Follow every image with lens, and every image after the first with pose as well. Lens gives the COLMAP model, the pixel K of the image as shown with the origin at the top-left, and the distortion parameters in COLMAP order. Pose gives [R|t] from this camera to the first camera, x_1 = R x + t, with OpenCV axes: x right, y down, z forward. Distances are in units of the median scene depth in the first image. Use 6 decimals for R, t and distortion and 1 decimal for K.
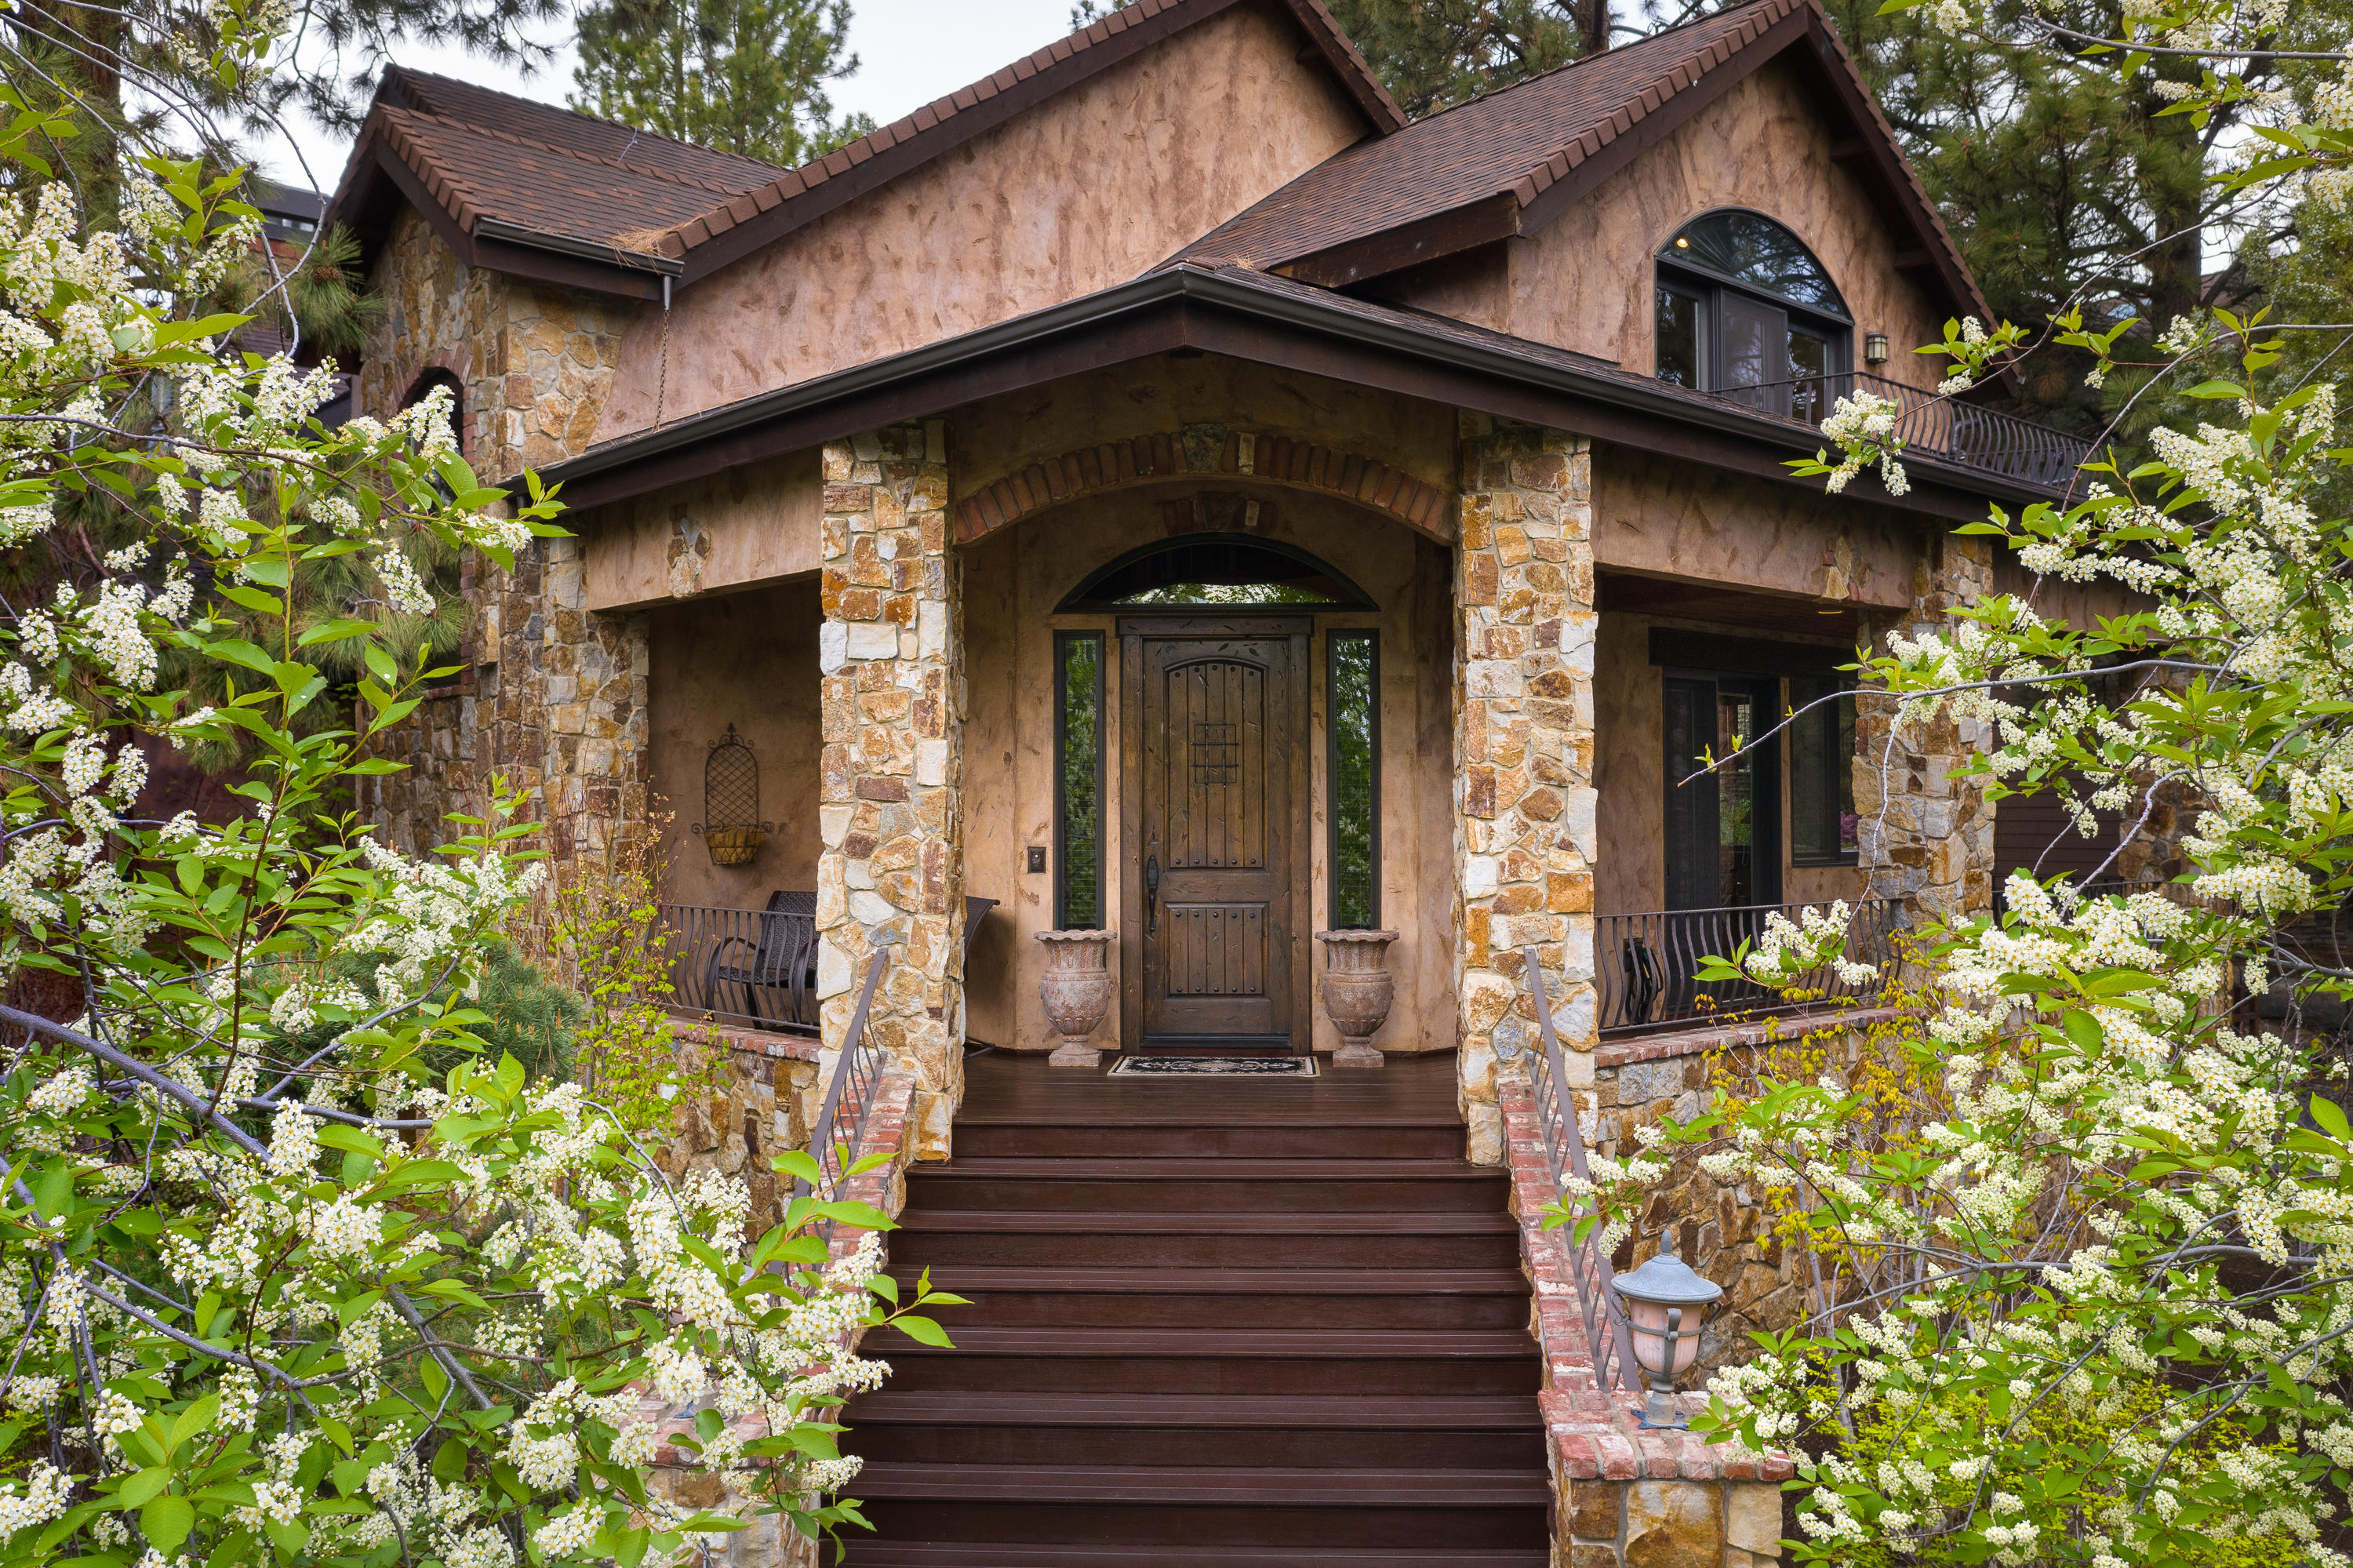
lens RADIAL K [[1862.8, 0, 1176.5], [0, 1862.8, 784.0], [0, 0, 1]] dist [-0.008231, -0.002357]
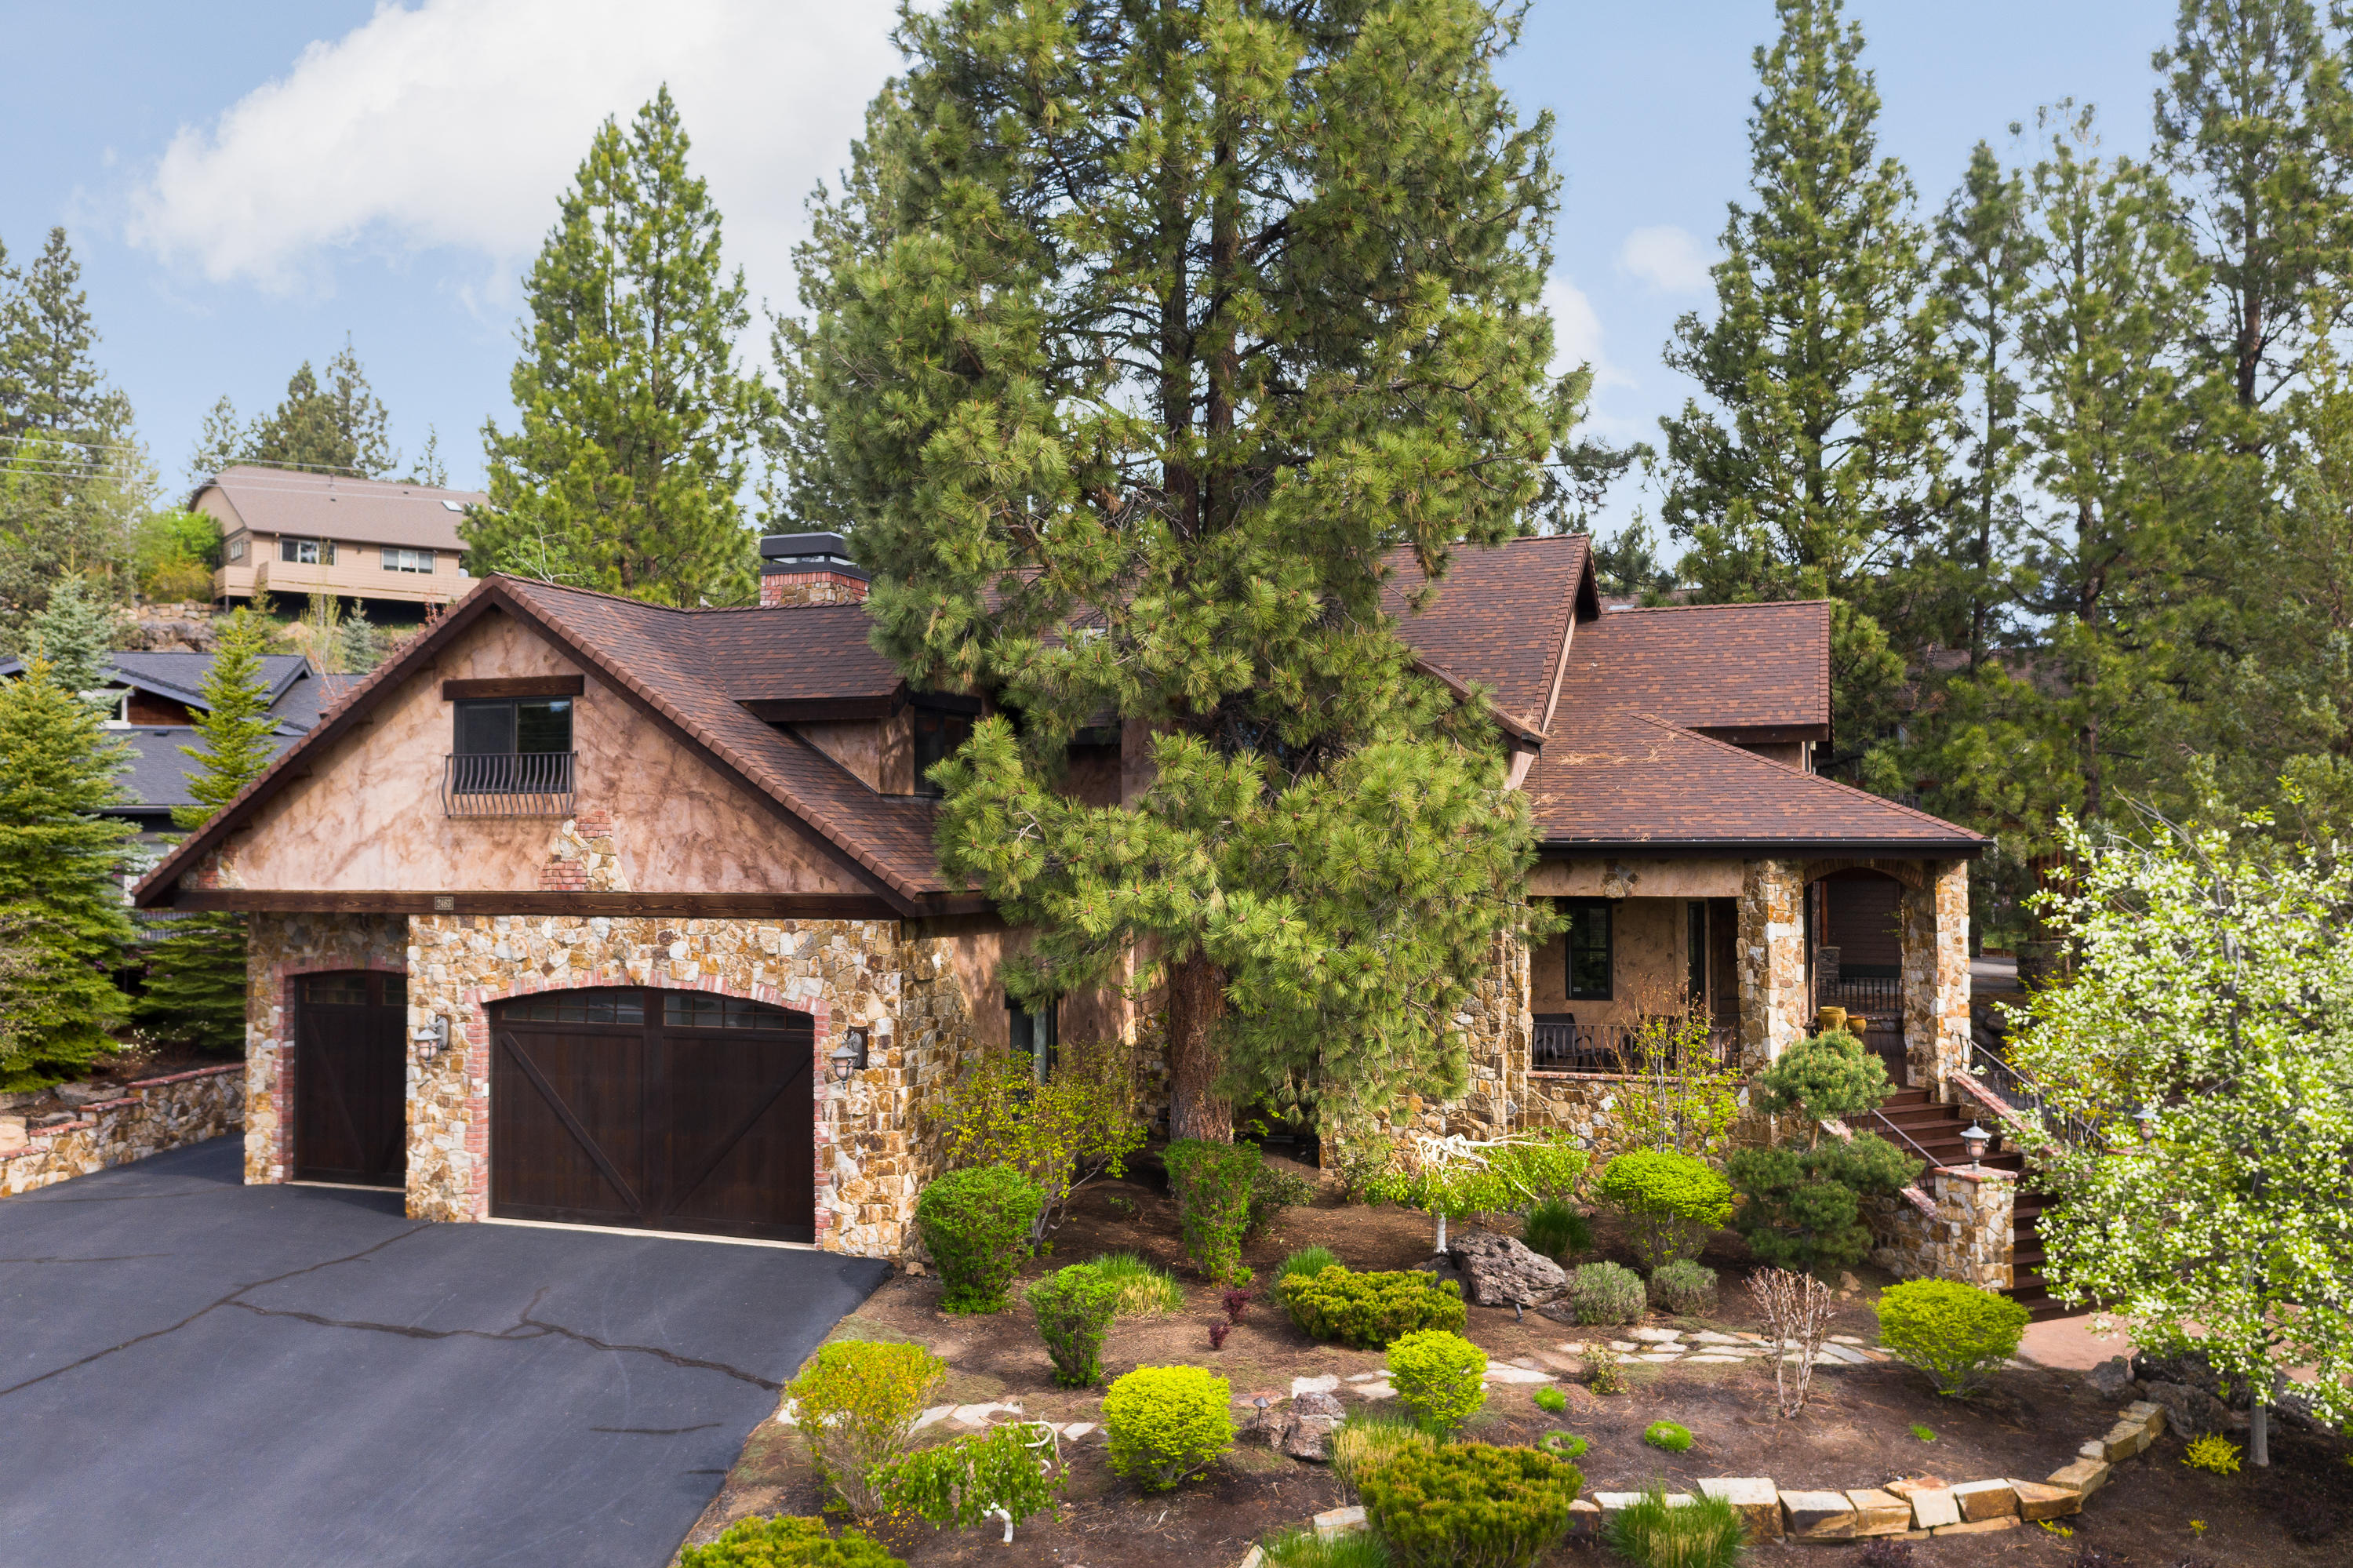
lens RADIAL K [[1862.8, 0, 1176.5], [0, 1862.8, 784.0], [0, 0, 1]] dist [-0.008231, -0.002357]
pose [[0.886713, 0.012683, 0.462146, -2.256174], [-0.004449, 0.999811, -0.018902, -0.238467], [-0.462299, 0.014704, 0.886602, -1.049898]]
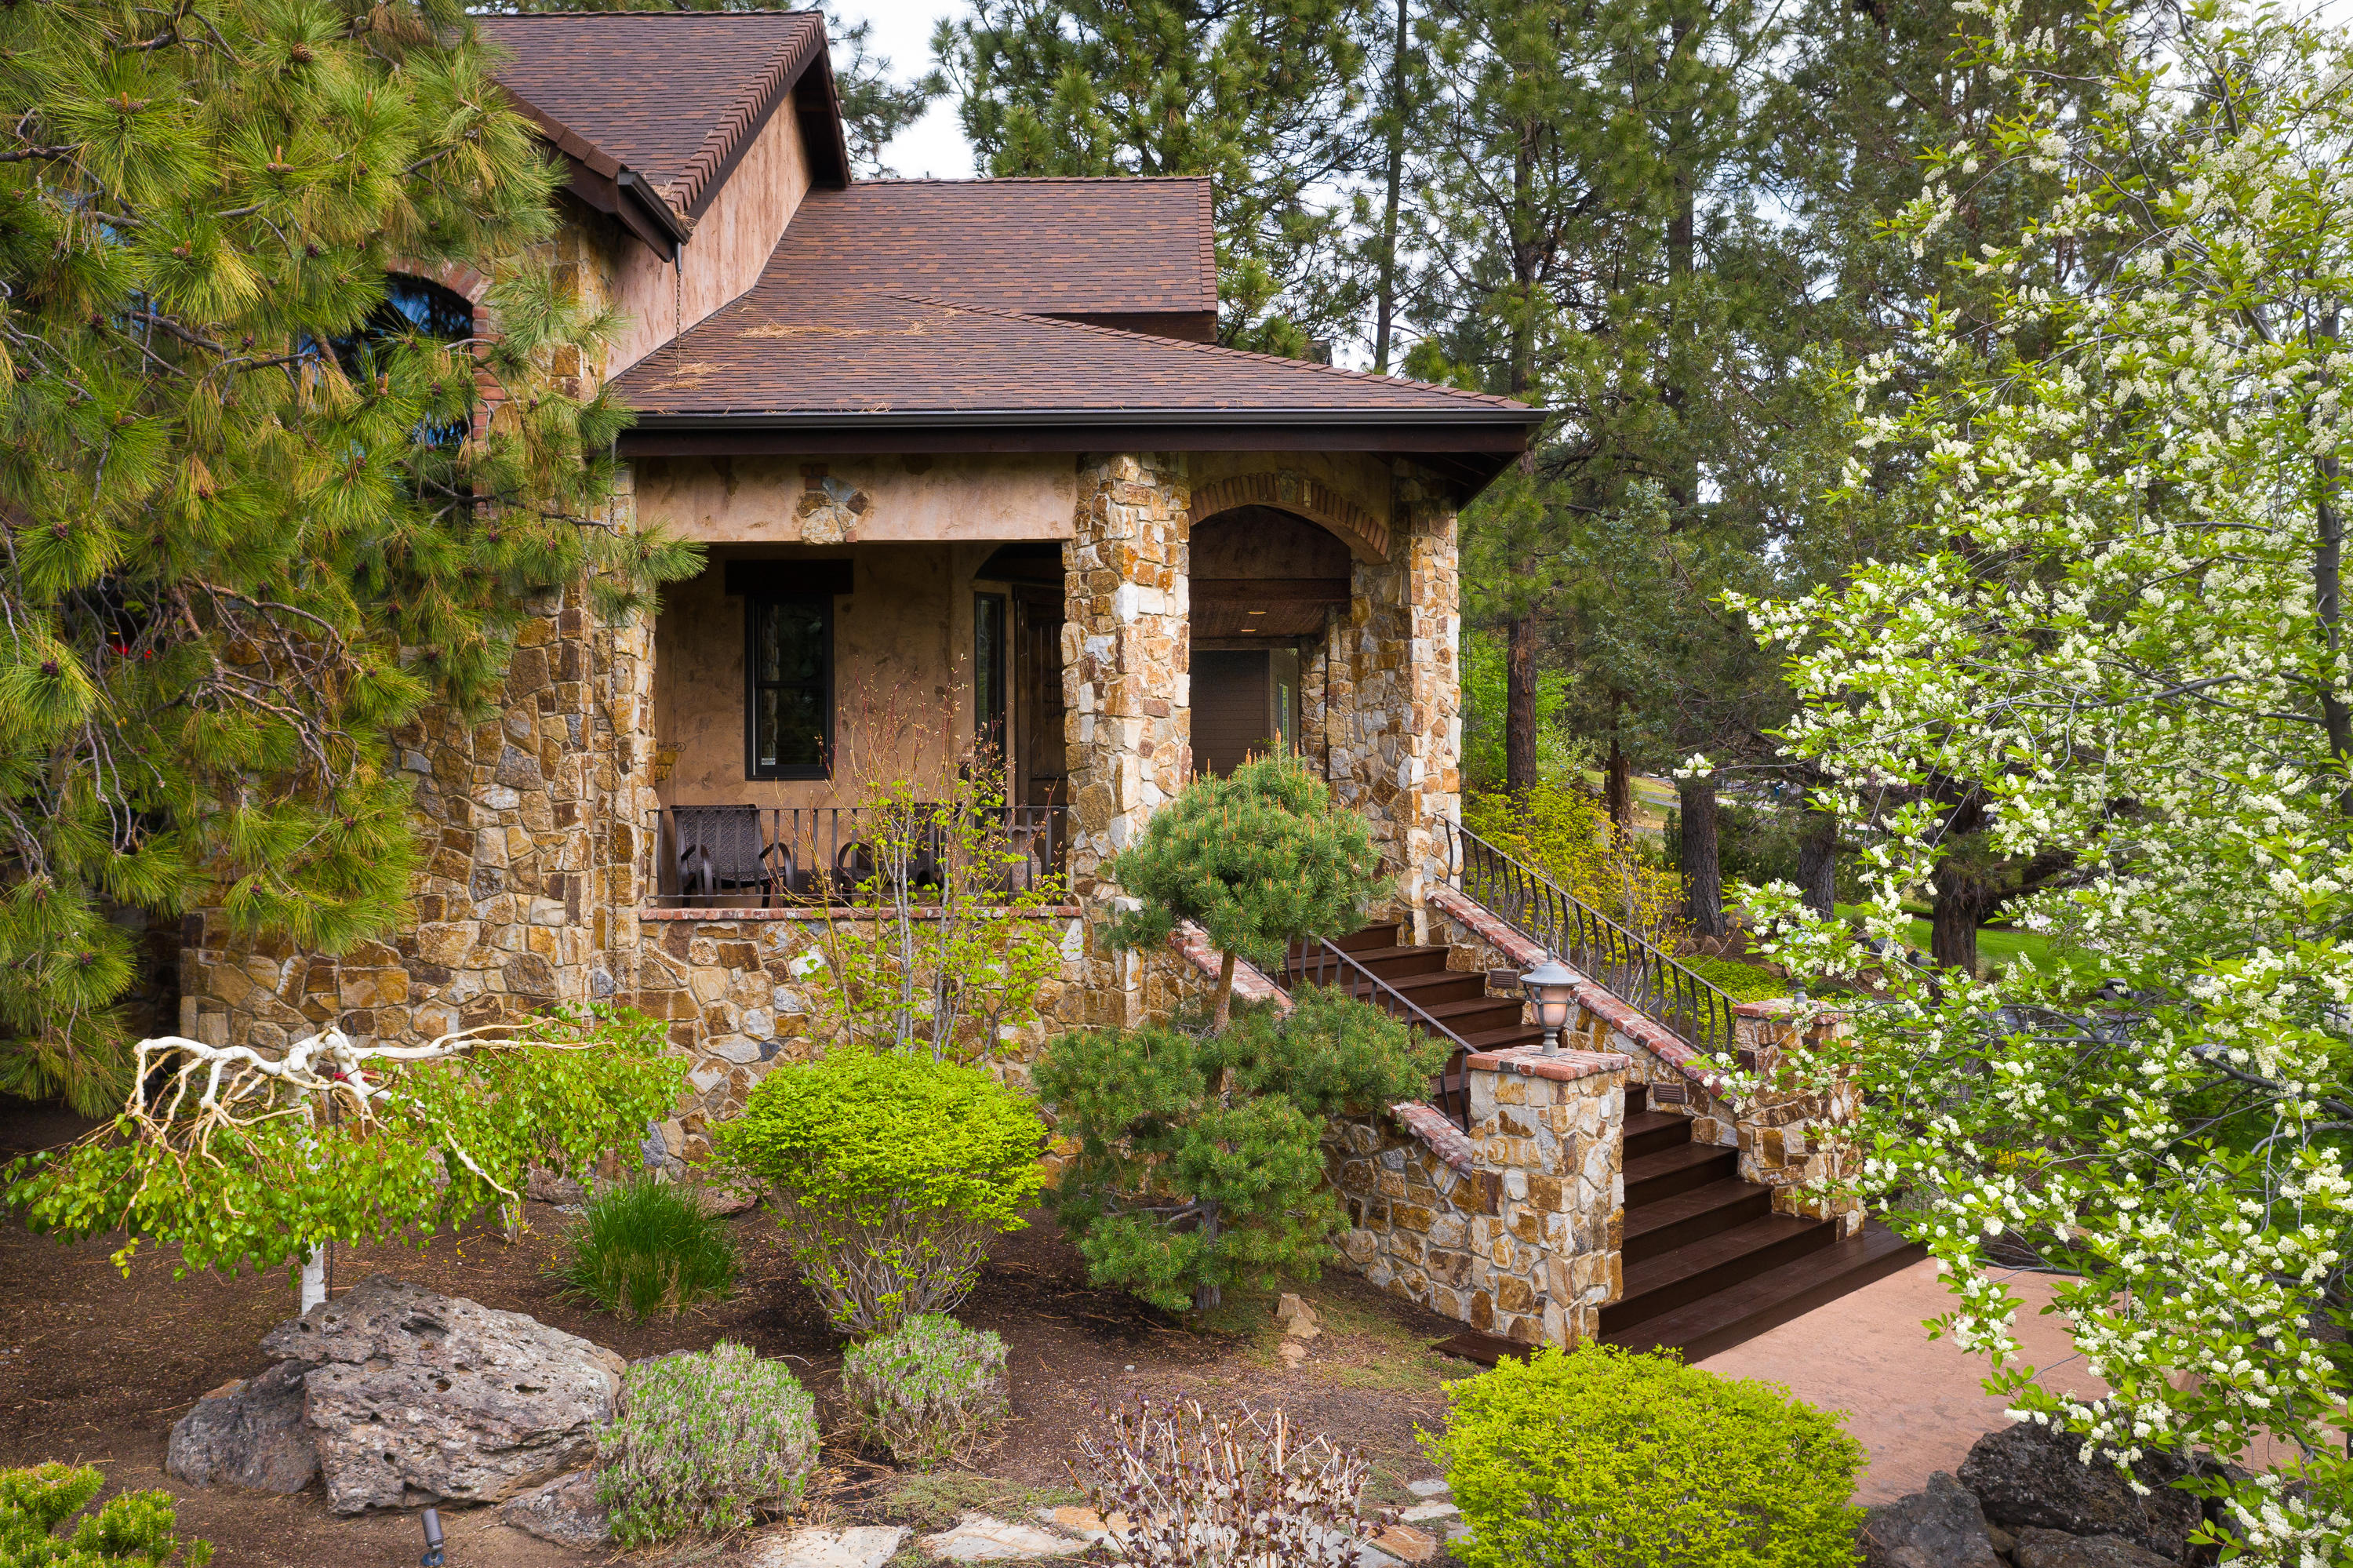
lens RADIAL K [[1862.8, 0, 1176.5], [0, 1862.8, 784.0], [0, 0, 1]] dist [-0.008231, -0.002357]
pose [[0.674328, -0.003964, 0.738421, -1.173623], [-0.005834, 0.999926, 0.010696, 0.044495], [-0.738409, -0.011520, 0.674255, 0.052076]]
